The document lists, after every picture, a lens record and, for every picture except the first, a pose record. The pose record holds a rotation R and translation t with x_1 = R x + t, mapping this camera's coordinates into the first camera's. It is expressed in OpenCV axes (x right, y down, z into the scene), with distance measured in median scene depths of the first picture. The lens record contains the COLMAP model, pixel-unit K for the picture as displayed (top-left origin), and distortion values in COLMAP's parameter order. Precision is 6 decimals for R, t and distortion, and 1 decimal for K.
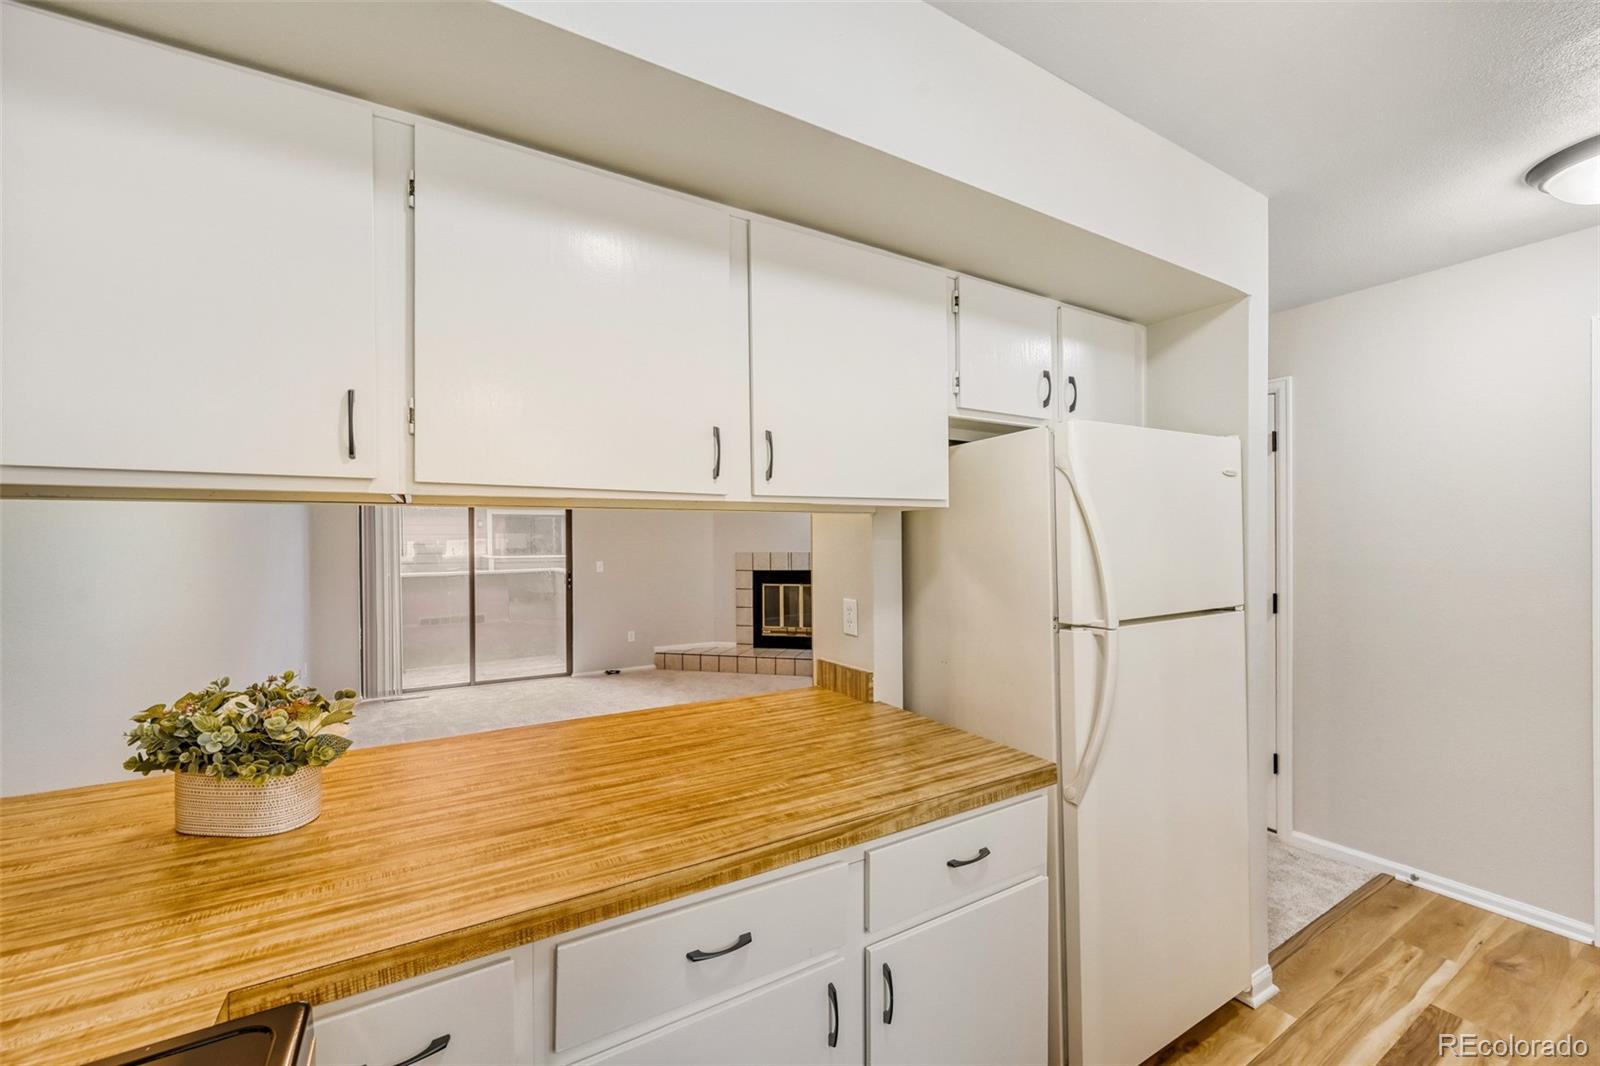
lens RADIAL K [[634.9, 0, 797.0], [0, 634.9, 529.1], [0, 0, 1]] dist [-0.001741, 0.000191]
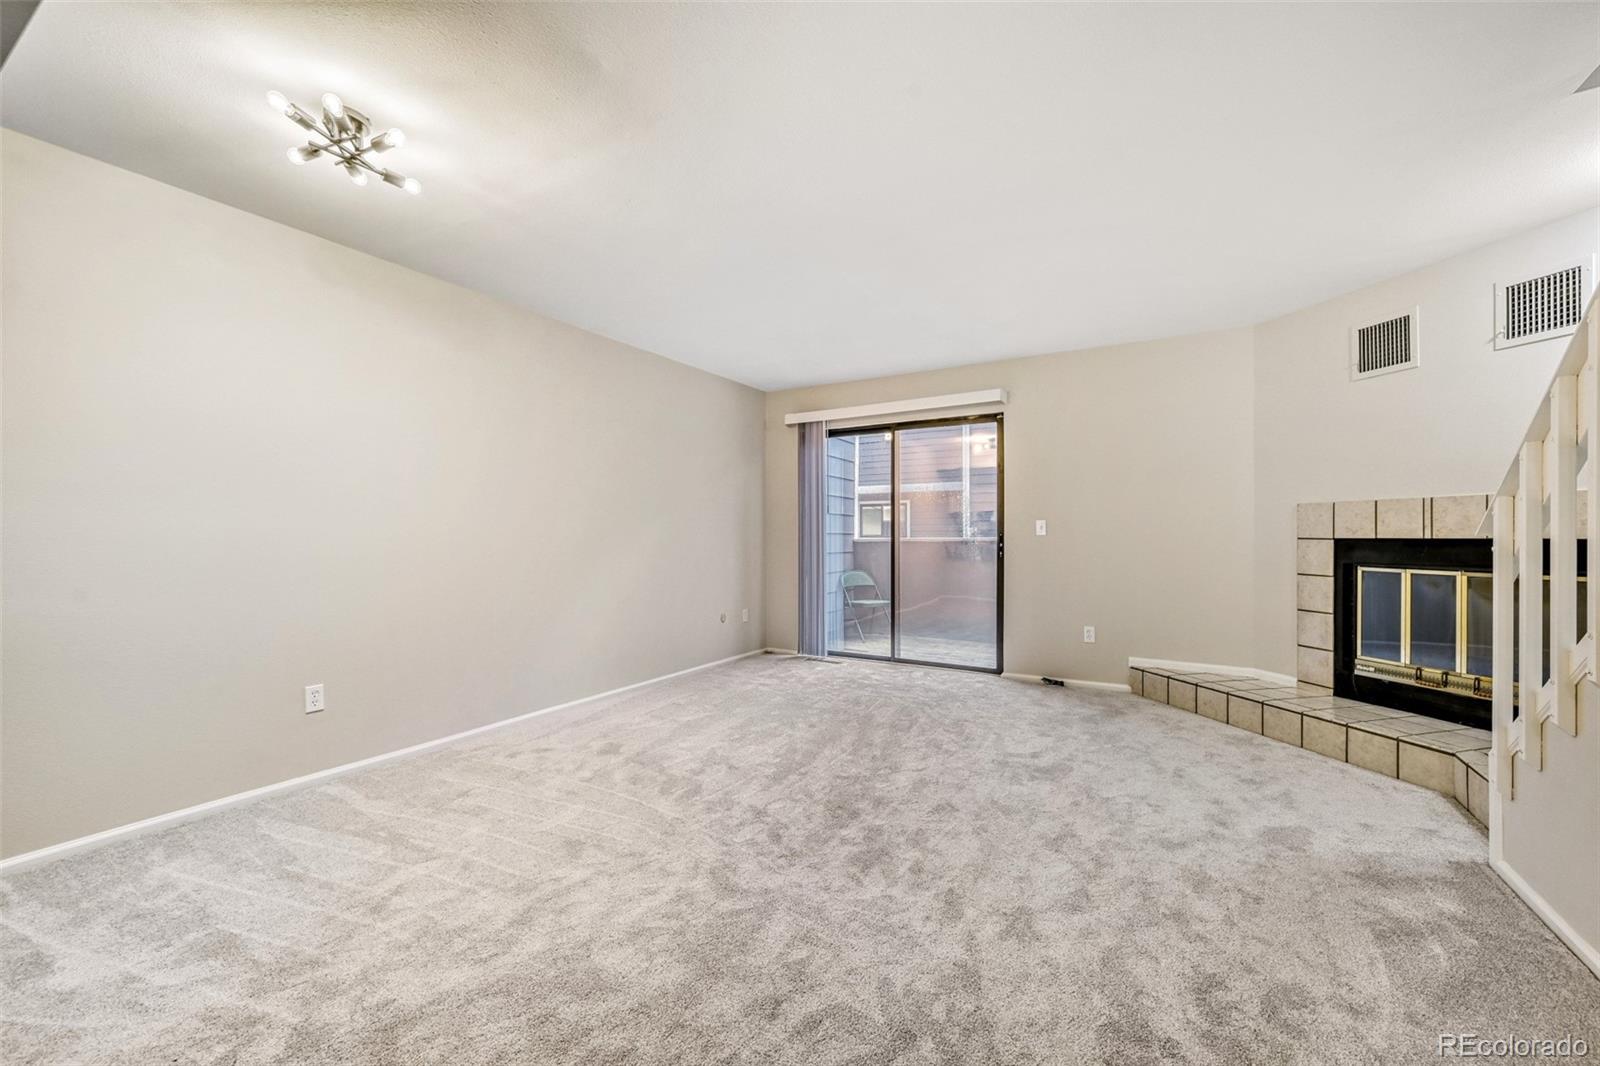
lens RADIAL K [[634.9, 0, 797.0], [0, 634.9, 529.1], [0, 0, 1]] dist [-0.001741, 0.000191]
pose [[0.477614, -0.001538, -0.878568, 0.166413], [0.014364, 0.999878, 0.006058, 0.049754], [0.878452, -0.015514, 0.477578, 0.407568]]
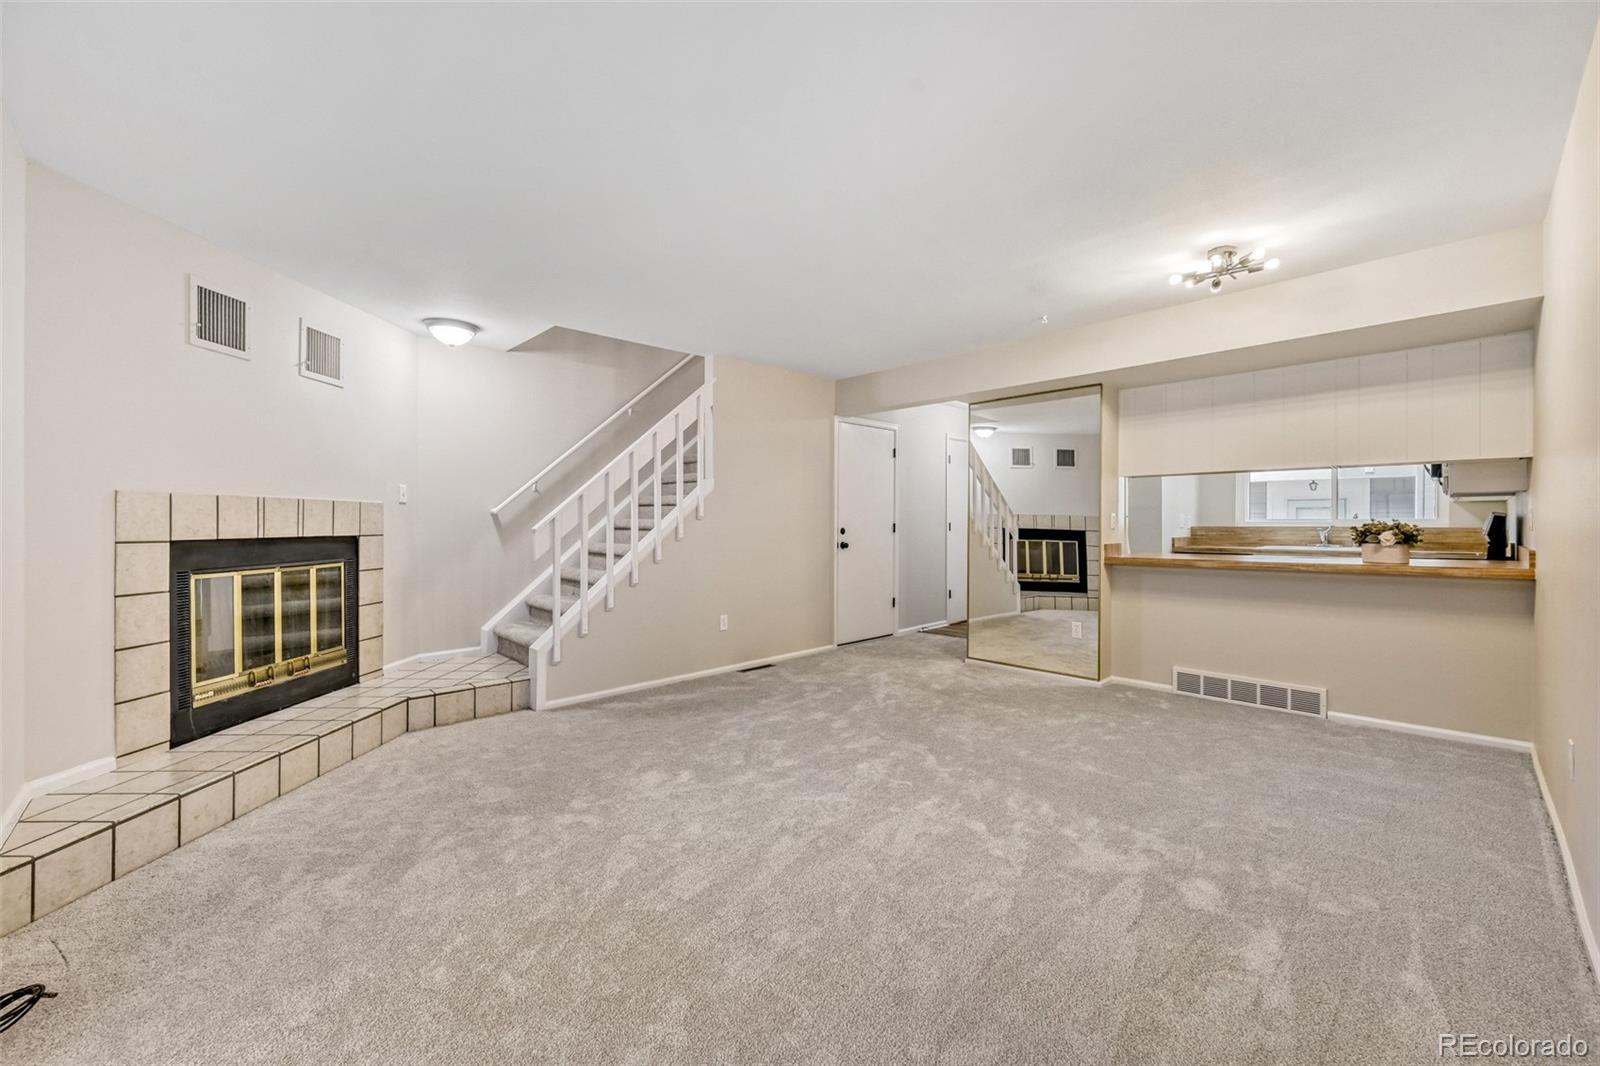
lens RADIAL K [[634.9, 0, 797.0], [0, 634.9, 529.1], [0, 0, 1]] dist [-0.001741, 0.000191]
pose [[-0.222831, -0.000668, 0.974857, -0.521831], [-0.016591, 0.999858, -0.003107, 0.054198], [-0.974716, -0.016866, -0.222811, 0.739021]]
